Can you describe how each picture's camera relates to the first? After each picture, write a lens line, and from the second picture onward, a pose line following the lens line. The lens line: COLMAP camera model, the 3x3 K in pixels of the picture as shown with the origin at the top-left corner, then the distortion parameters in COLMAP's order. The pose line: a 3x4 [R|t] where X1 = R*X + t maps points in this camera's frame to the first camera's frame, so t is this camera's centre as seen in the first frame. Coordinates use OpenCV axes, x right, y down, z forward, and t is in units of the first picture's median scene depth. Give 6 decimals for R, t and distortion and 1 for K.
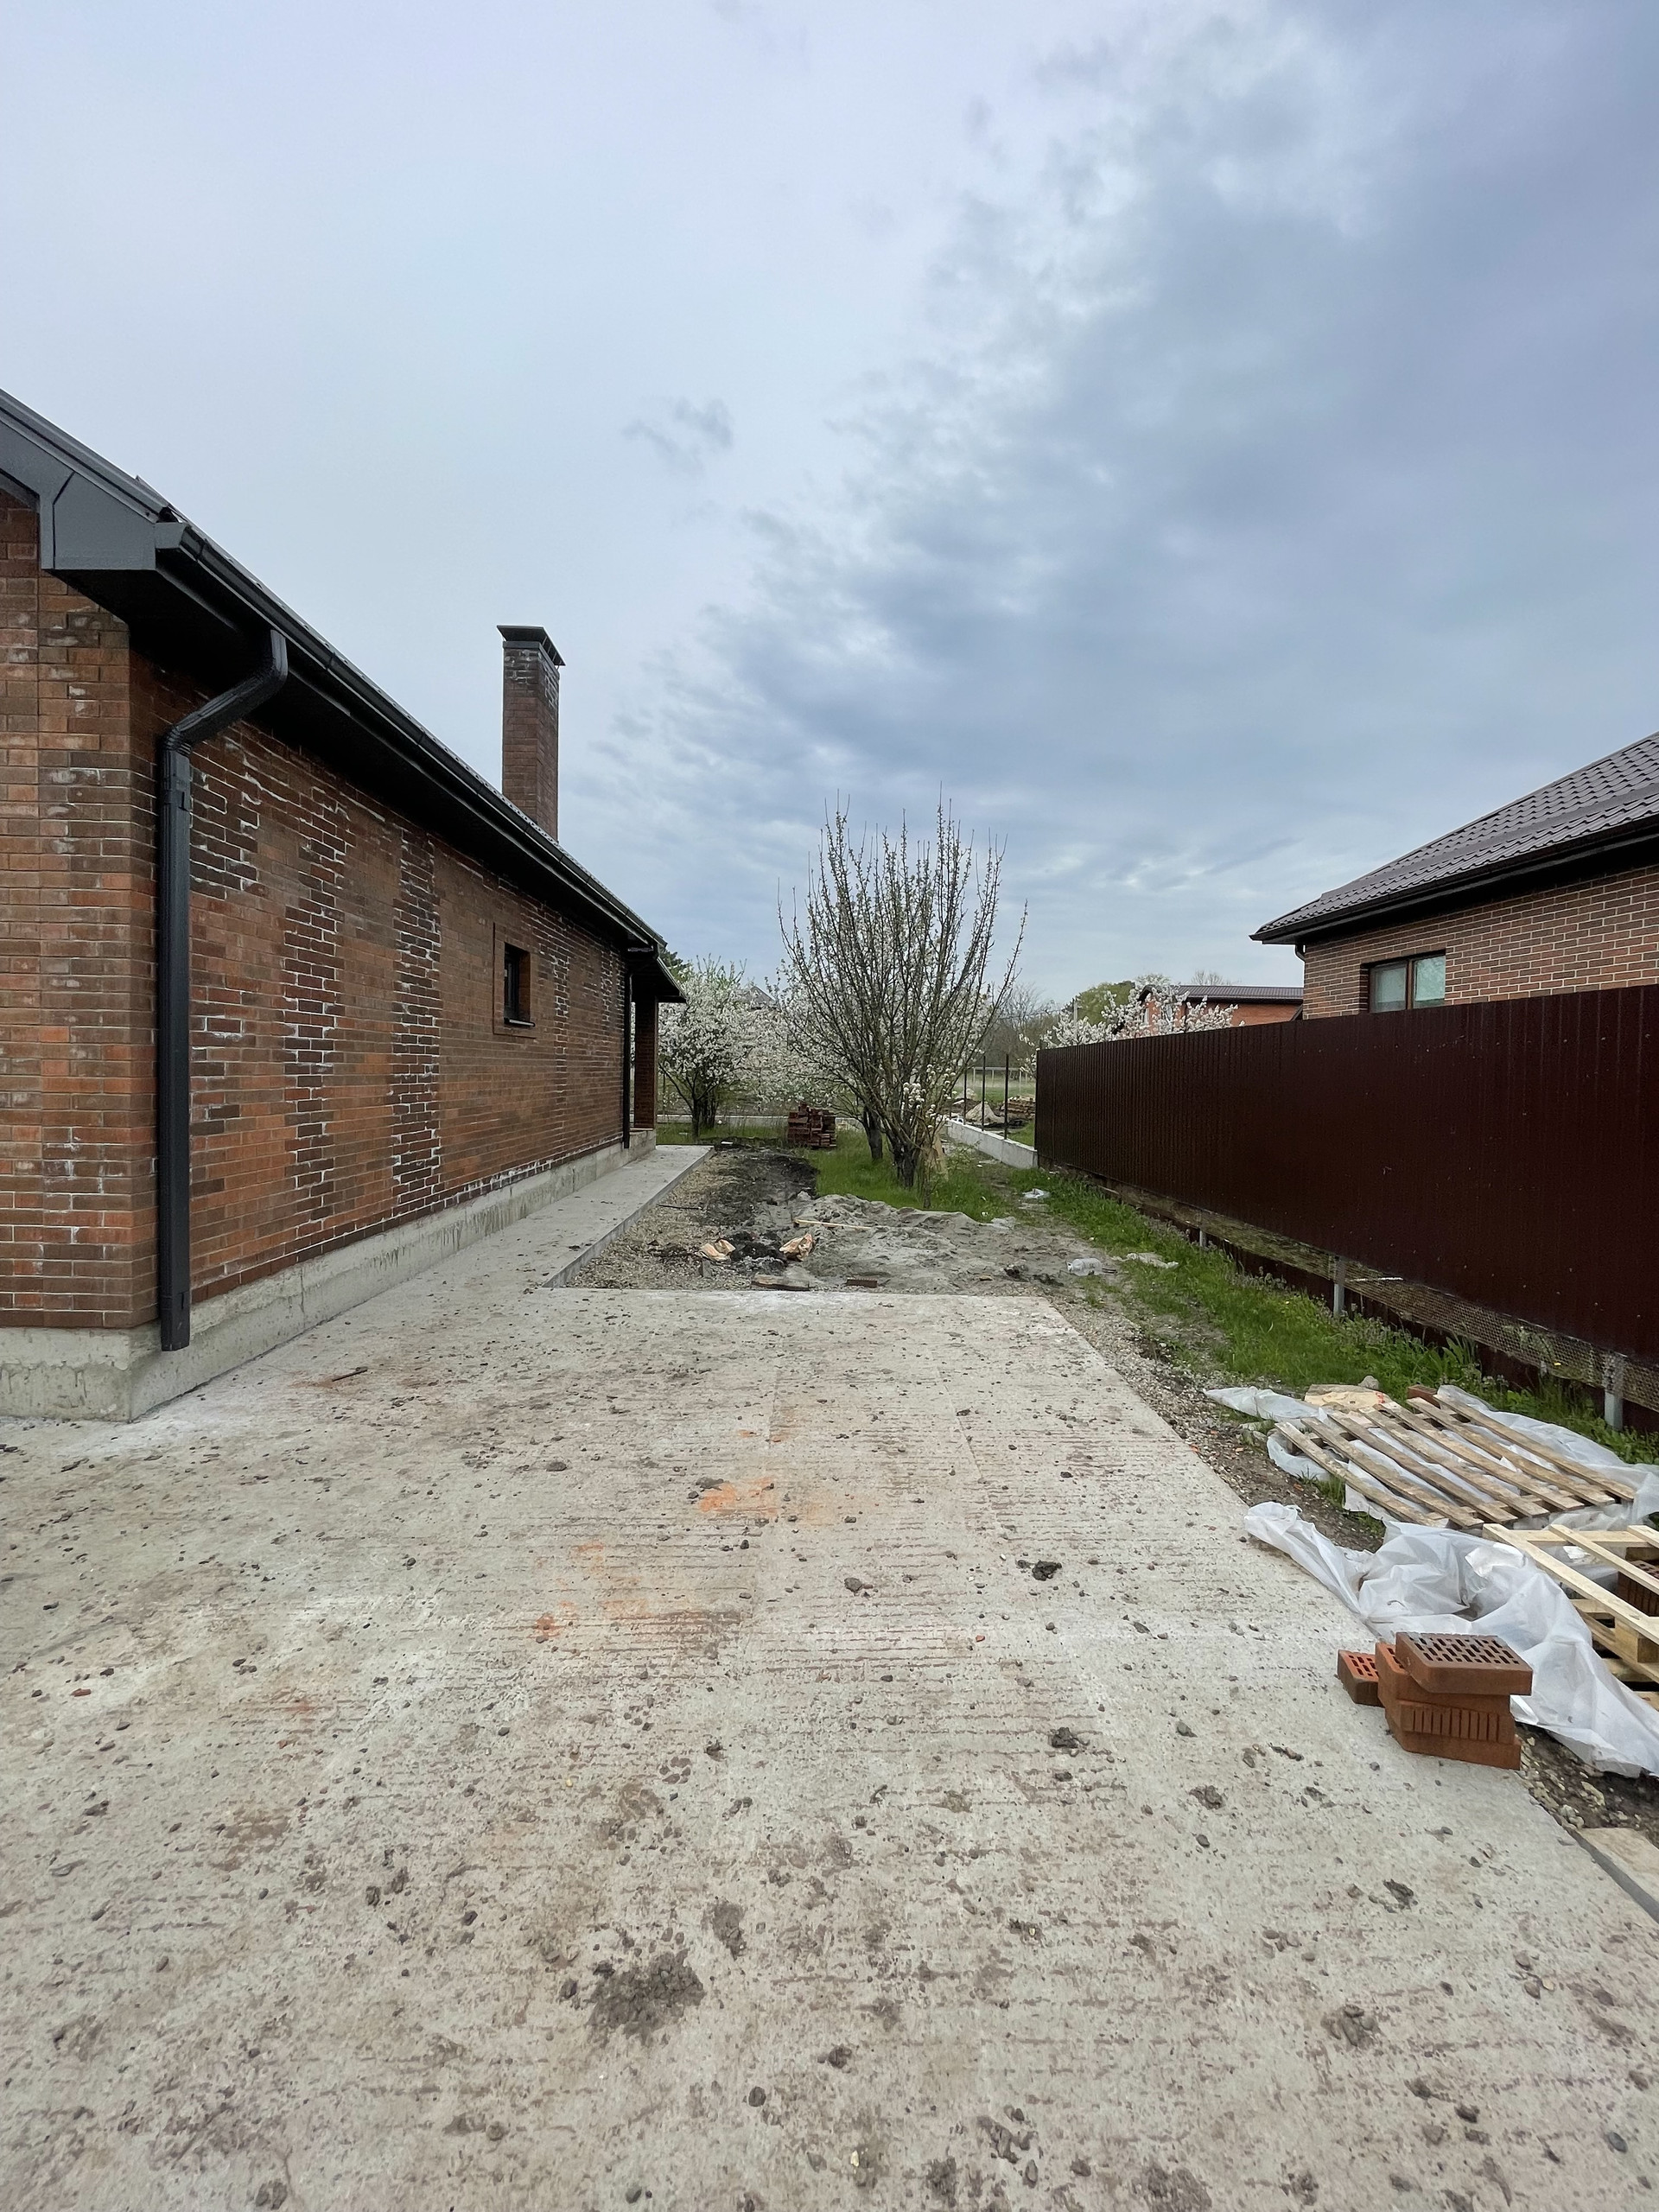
lens RADIAL K [[885.6, 0, 824.5], [0, 885.6, 1096.1], [0, 0, 1]] dist [0.010980, 0.000238]
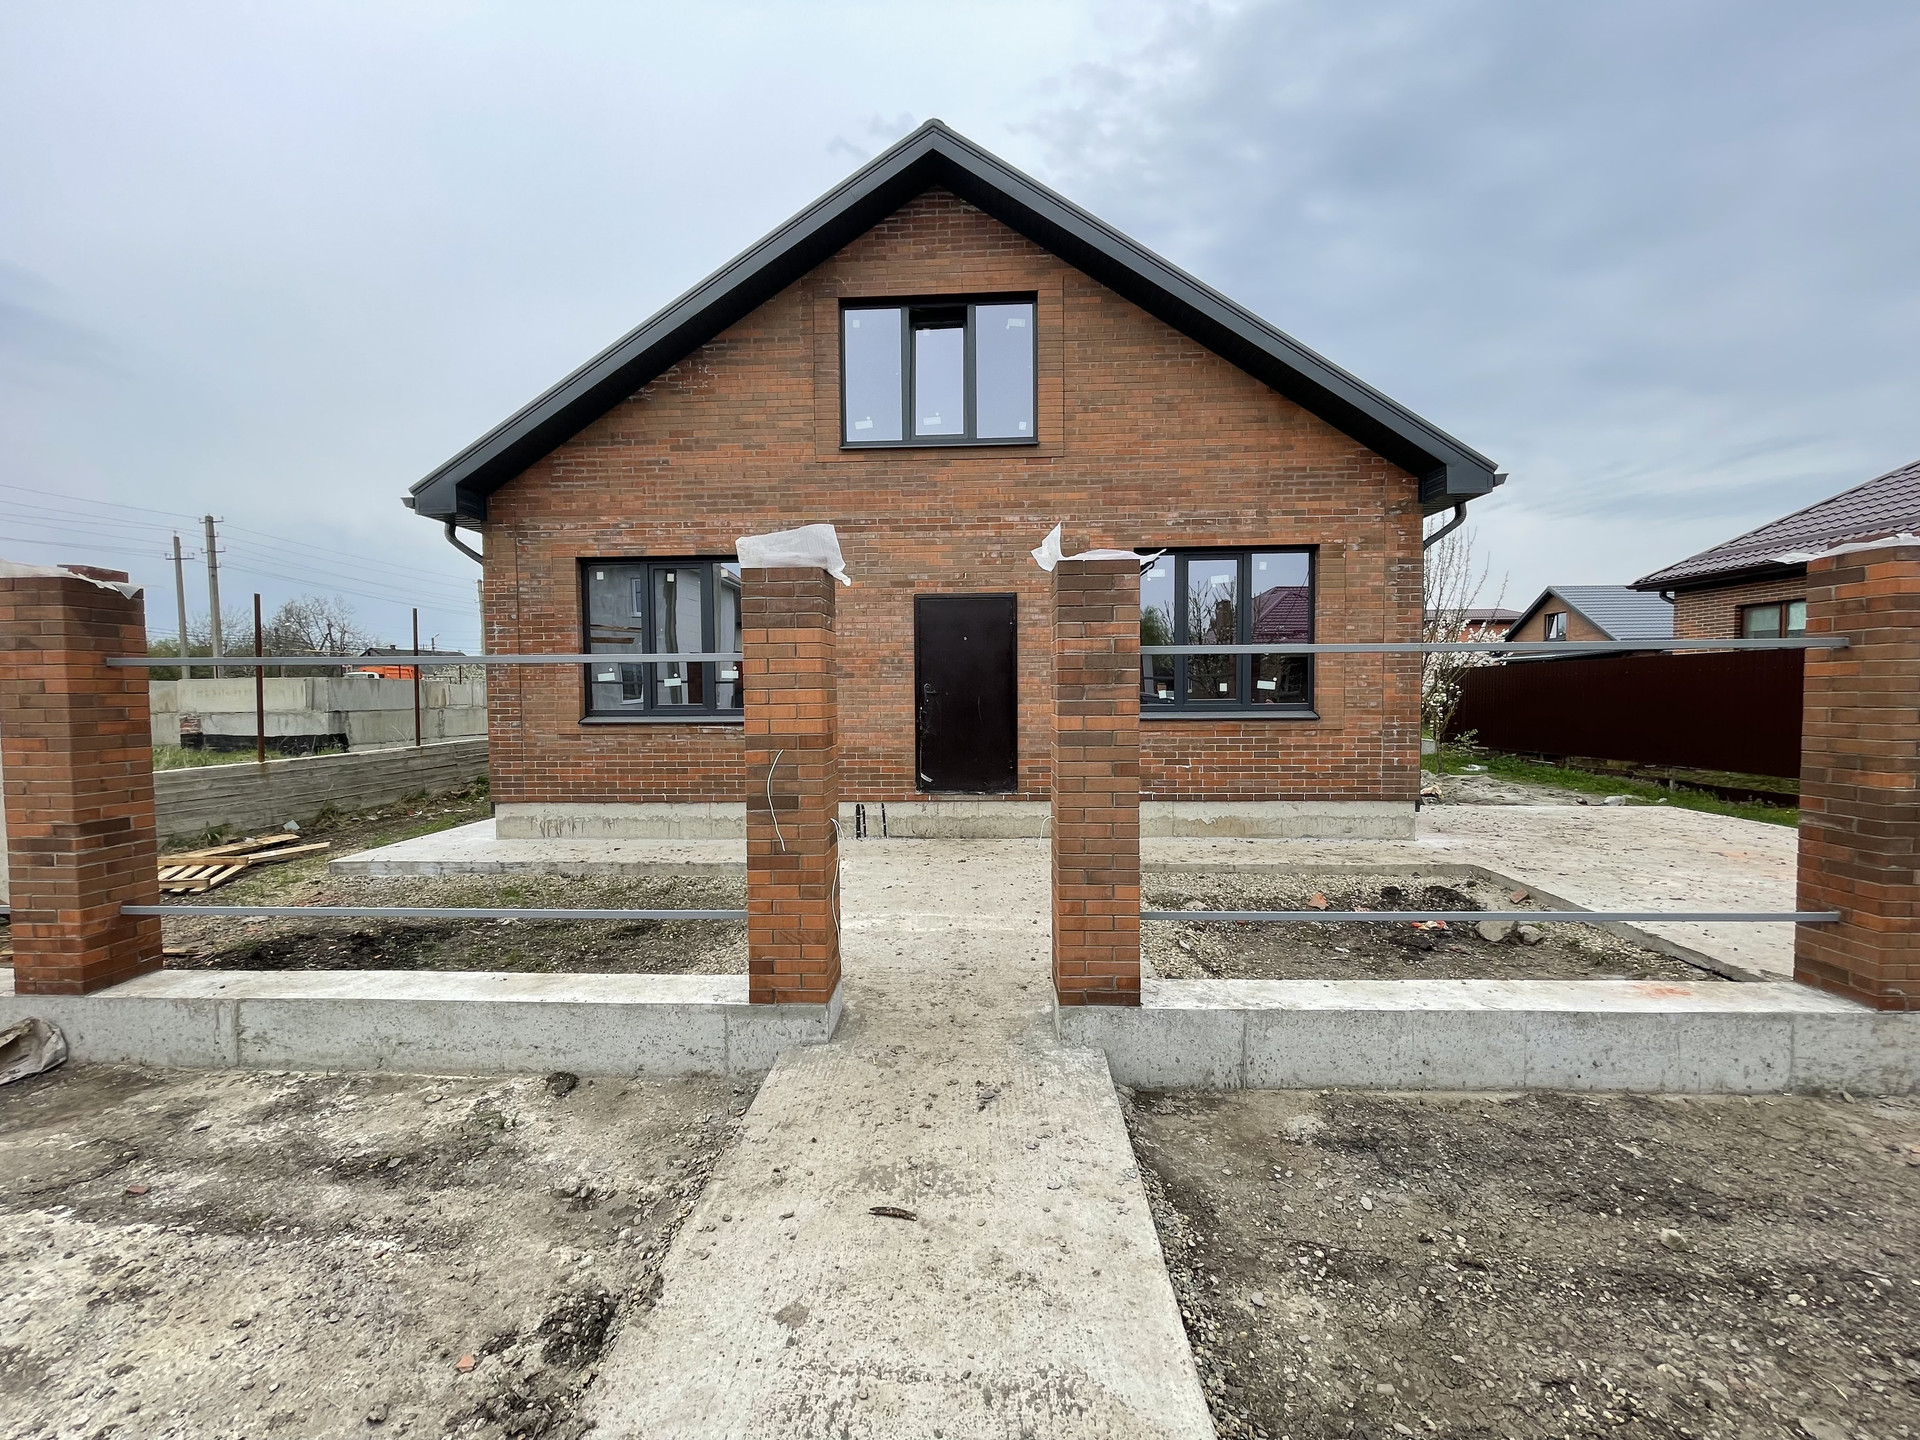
lens RADIAL K [[768.7, 0, 960.8], [0, 768.7, 726.8], [0, 0, 1]] dist [0.010980, 0.000238]
pose [[0.997336, -0.020843, -0.069901, -1.847509], [0.021669, 0.999704, 0.011092, 0.016355], [0.069649, -0.012577, 0.997492, -1.124852]]
